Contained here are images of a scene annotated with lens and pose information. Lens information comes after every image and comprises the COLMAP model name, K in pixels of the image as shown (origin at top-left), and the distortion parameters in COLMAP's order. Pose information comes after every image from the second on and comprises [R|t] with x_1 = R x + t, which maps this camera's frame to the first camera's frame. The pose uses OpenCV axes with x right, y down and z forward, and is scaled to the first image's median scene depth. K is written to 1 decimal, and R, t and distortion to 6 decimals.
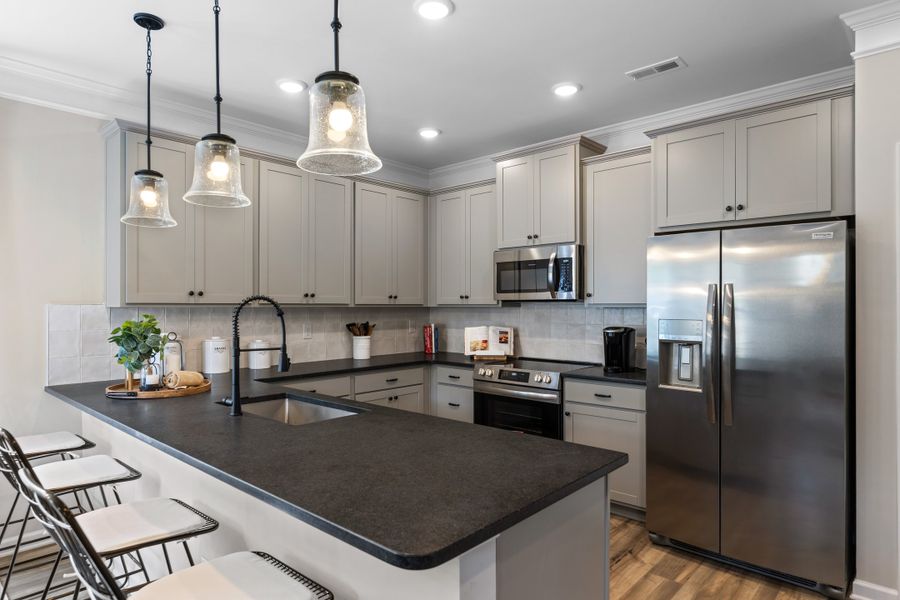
lens RADIAL K [[522.6, 0, 449.7], [0, 522.6, 303.4], [0, 0, 1]] dist [-0.002360, -0.000569]
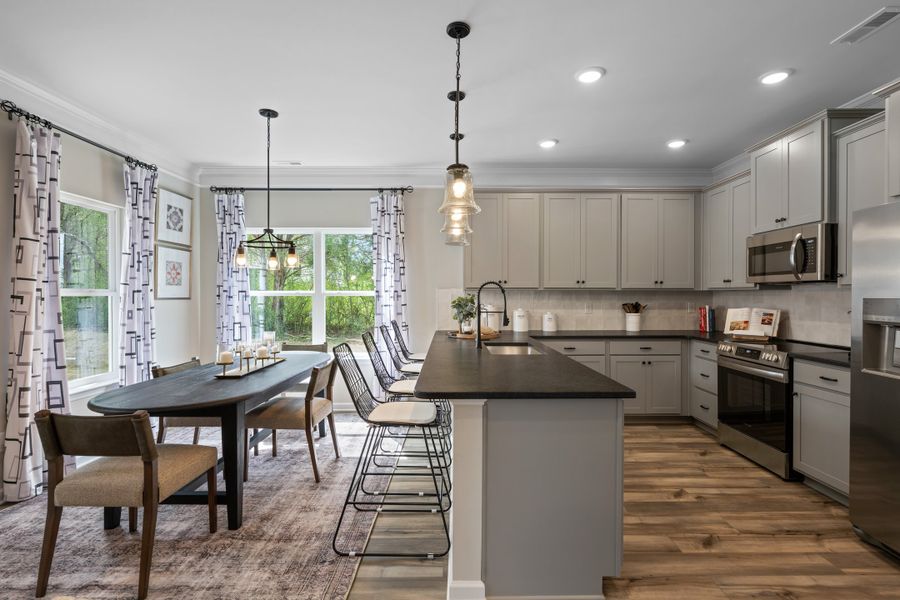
lens RADIAL K [[426.8, 0, 455.8], [0, 426.8, 297.5], [0, 0, 1]] dist [0.000778, -0.000037]
pose [[0.680172, 0.005806, -0.733030, 0.322881], [0.001799, 0.999952, 0.009590, 0.013712], [0.733050, -0.007842, 0.680129, -0.032097]]
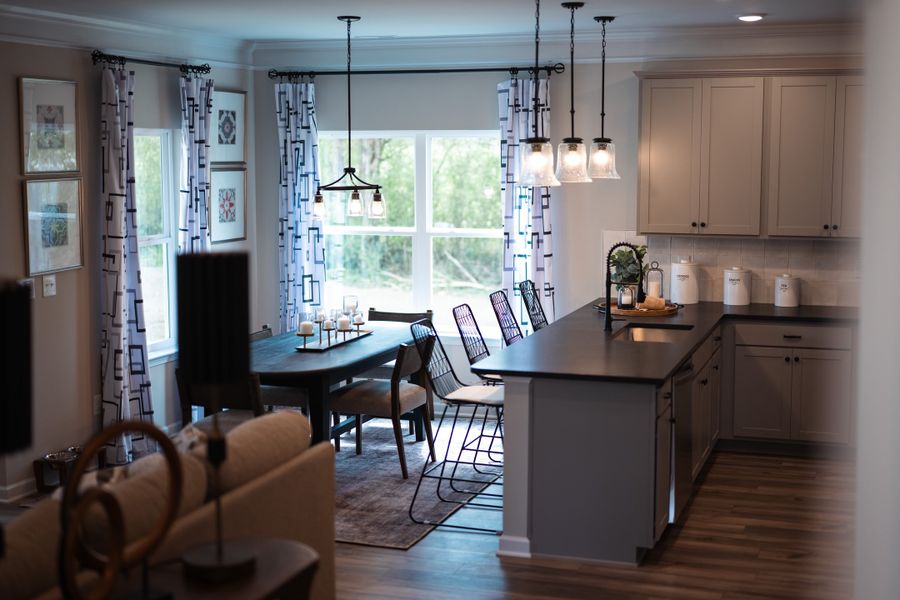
lens RADIAL K [[1307.1, 0, 450.0], [0, 1307.1, 300.0], [0, 0, 1]] dist [0.007228, 0.009745]
pose [[0.401453, 0.108694, -0.909407, 1.313222], [0.002846, 0.992780, 0.119915, -0.142265], [0.915875, -0.050729, 0.398246, -0.380369]]
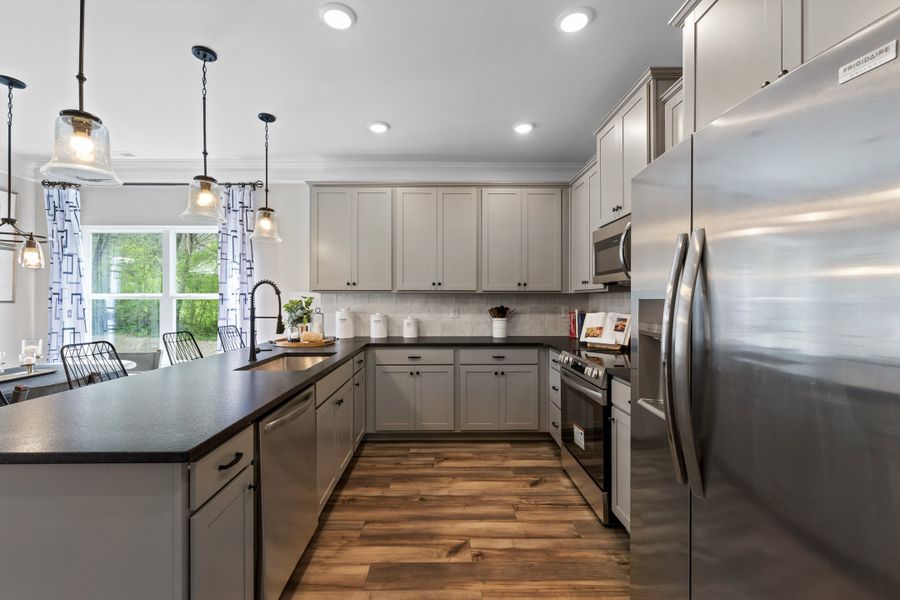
lens RADIAL K [[382.6, 0, 446.2], [0, 382.6, 297.7], [0, 0, 1]] dist [0.001772, 0.000079]
pose [[0.680799, -0.003189, -0.732463, 0.409361], [0.001525, 0.999995, -0.002936, 0.020205], [0.732469, 0.000882, 0.680800, 0.343677]]
